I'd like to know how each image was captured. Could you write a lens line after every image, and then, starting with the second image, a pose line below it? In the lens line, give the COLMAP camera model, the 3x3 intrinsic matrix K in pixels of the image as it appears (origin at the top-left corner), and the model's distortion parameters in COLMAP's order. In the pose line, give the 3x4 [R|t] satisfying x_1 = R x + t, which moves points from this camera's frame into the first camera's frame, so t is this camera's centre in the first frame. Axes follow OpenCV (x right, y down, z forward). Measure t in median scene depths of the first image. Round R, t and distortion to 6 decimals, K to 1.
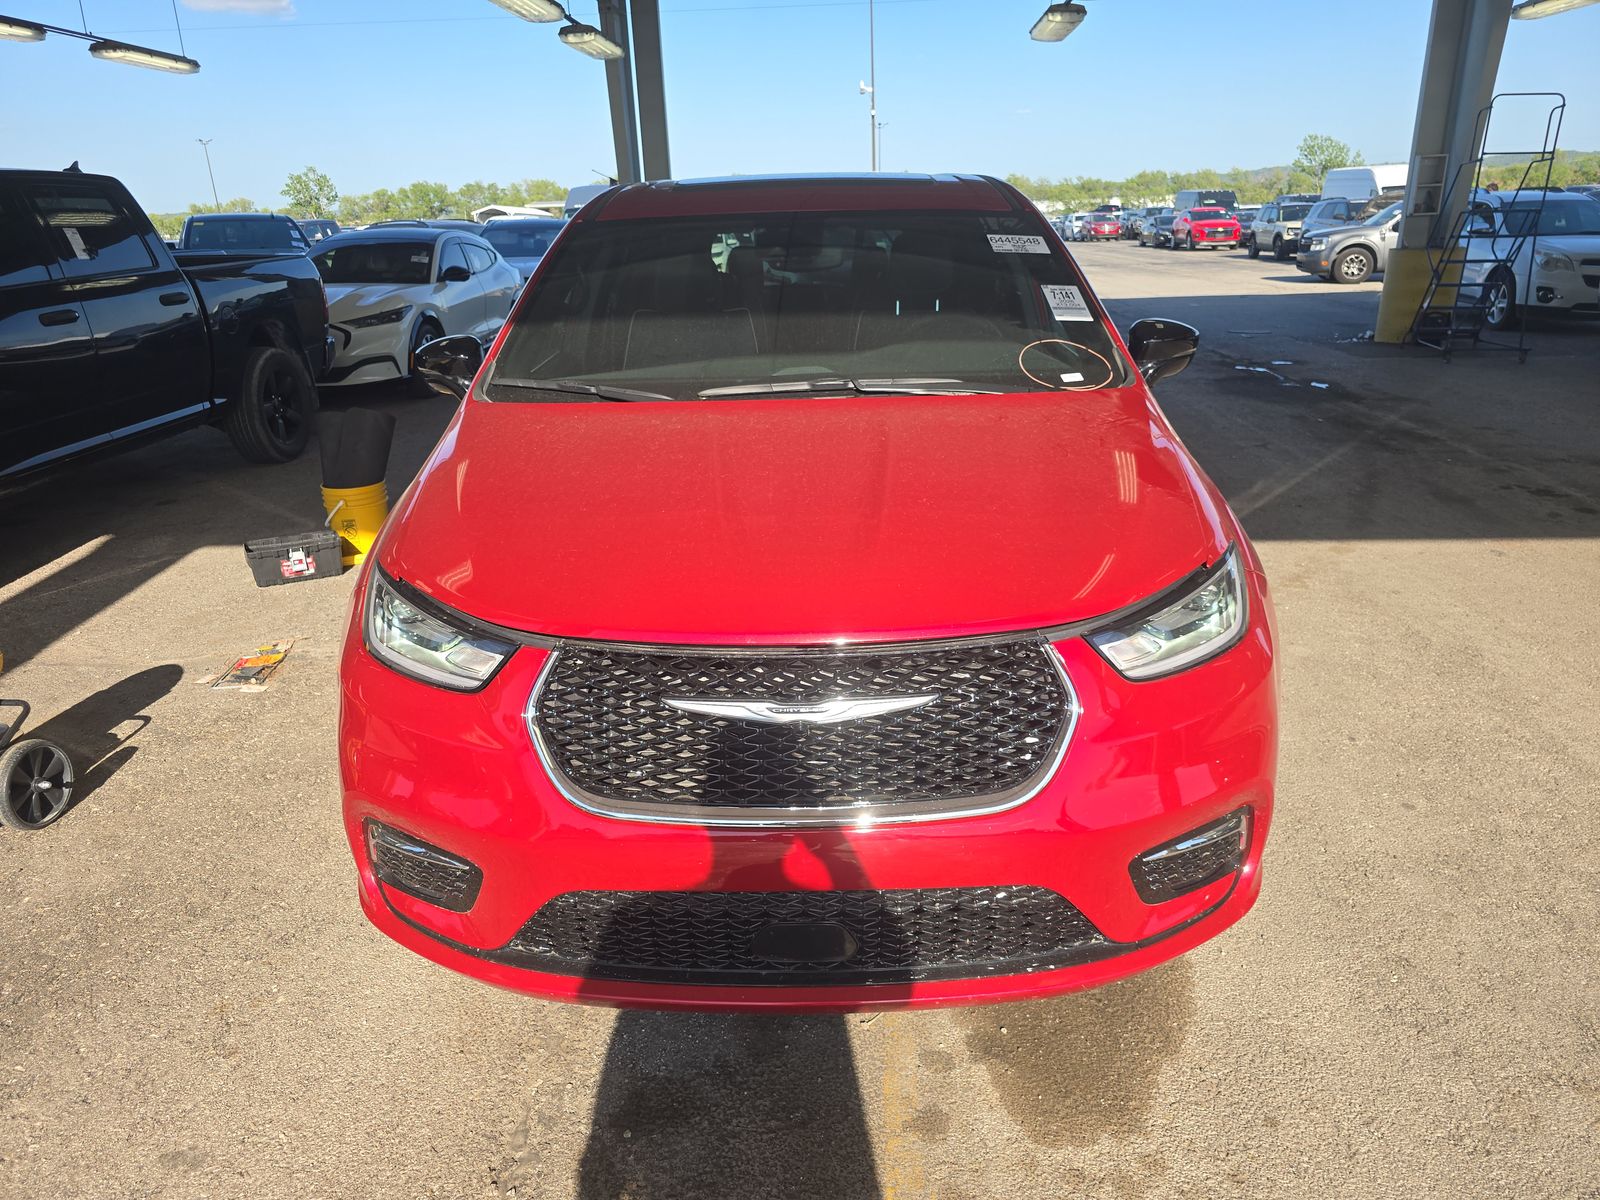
lens RADIAL K [[1155.0, 0, 800.0], [0, 1155.0, 600.0], [0, 0, 1]] dist [0.086878, -0.064921]
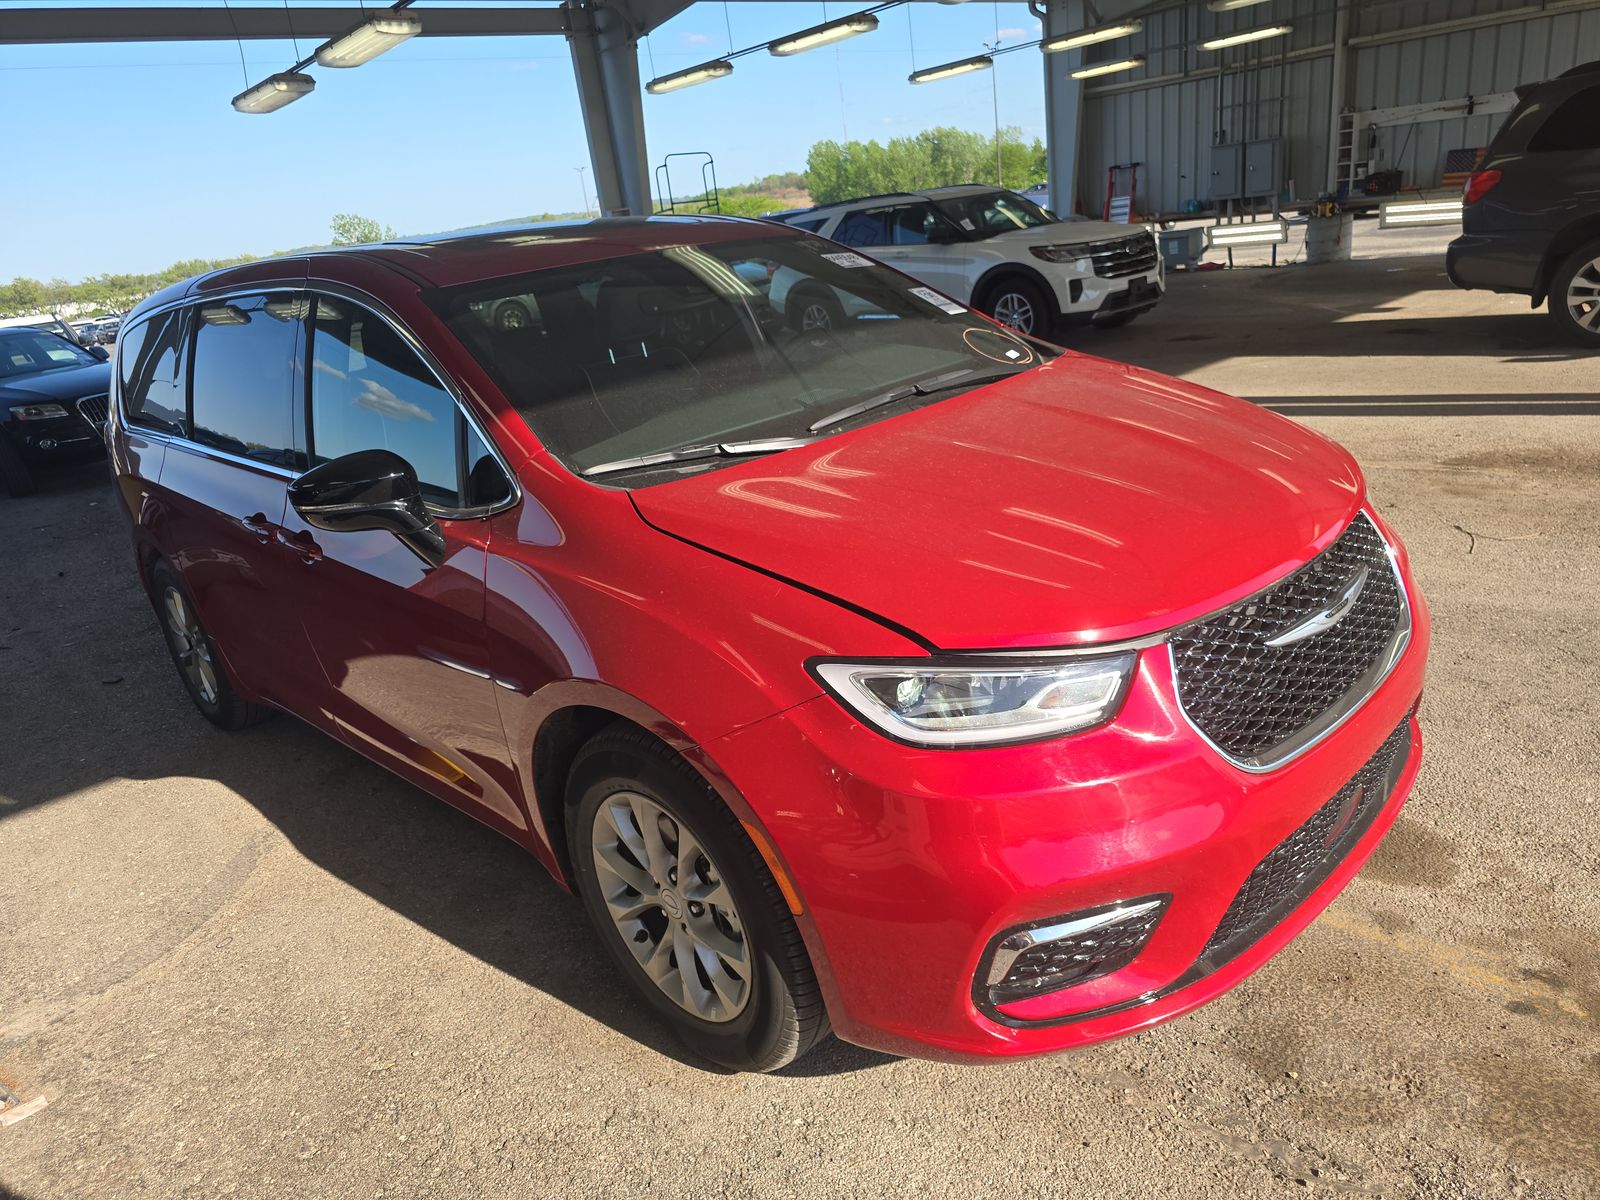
lens RADIAL K [[1155.0, 0, 800.0], [0, 1155.0, 600.0], [0, 0, 1]] dist [0.086878, -0.064921]
pose [[0.669364, -0.299382, 0.679942, -0.268707], [0.343334, 0.936274, 0.074254, -0.042250], [-0.658842, 0.183744, 0.729496, 0.120700]]
